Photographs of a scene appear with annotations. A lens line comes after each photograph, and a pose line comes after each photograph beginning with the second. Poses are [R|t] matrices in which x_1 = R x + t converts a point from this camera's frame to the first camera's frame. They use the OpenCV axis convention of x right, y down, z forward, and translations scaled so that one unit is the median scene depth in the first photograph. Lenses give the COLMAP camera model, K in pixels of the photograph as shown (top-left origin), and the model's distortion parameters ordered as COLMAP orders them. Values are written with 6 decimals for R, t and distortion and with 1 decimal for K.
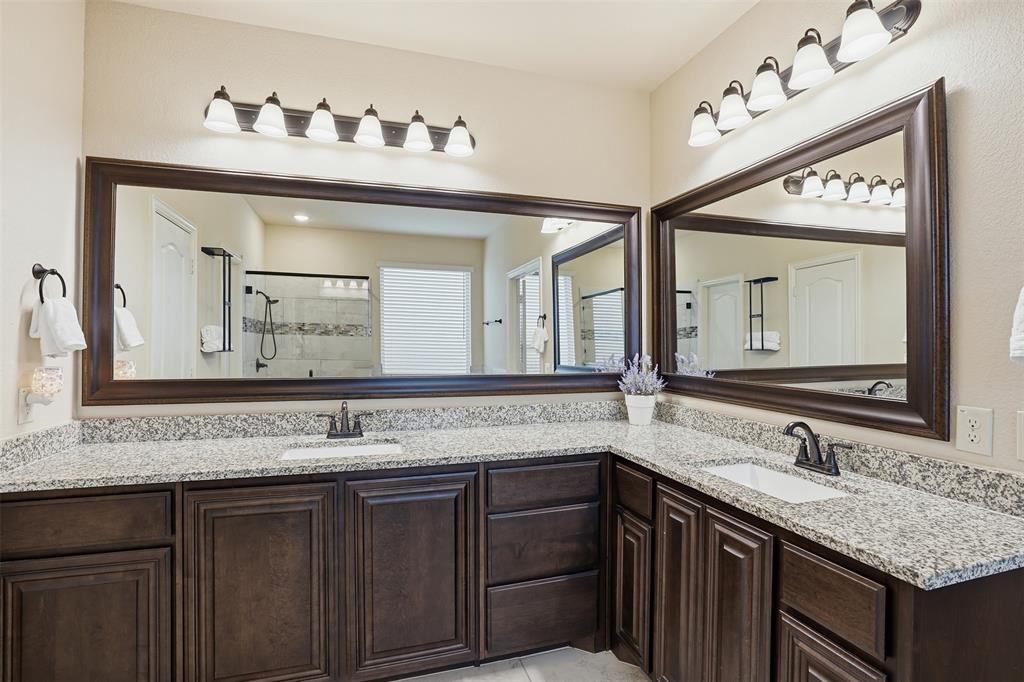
lens RADIAL K [[479.5, 0, 512.0], [0, 479.5, 341.0], [0, 0, 1]] dist [-0.055353, 0.020577]
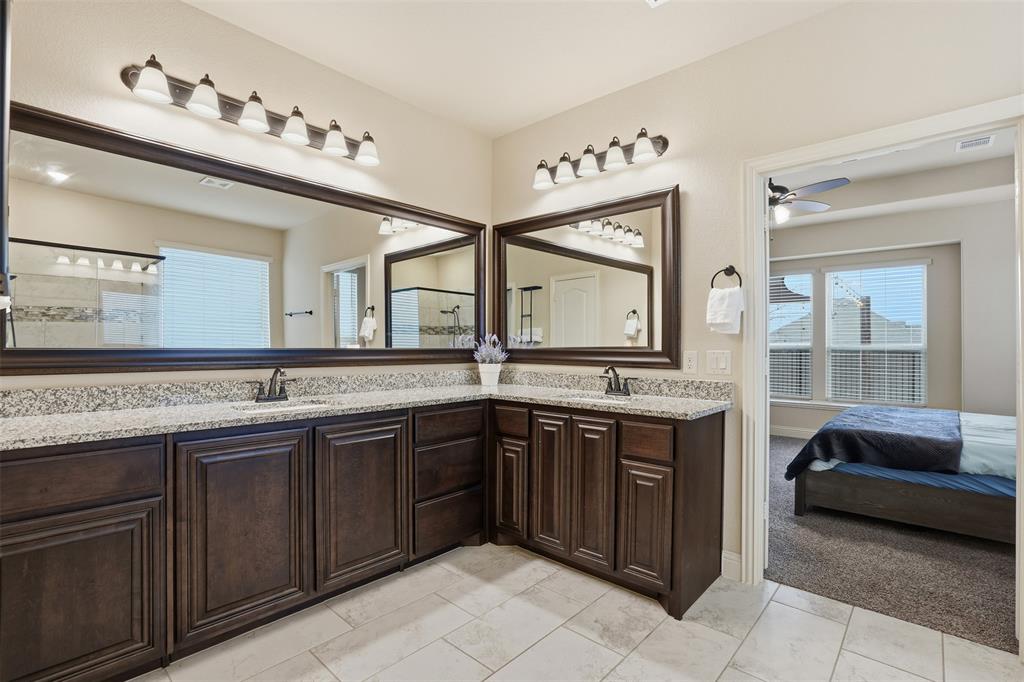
lens RADIAL K [[479.5, 0, 512.0], [0, 479.5, 341.0], [0, 0, 1]] dist [-0.055353, 0.020577]
pose [[0.864920, 0.005486, 0.501880, -0.467810], [-0.002029, 0.999970, -0.007432, 0.076448], [-0.501905, 0.005410, 0.864906, -0.264600]]
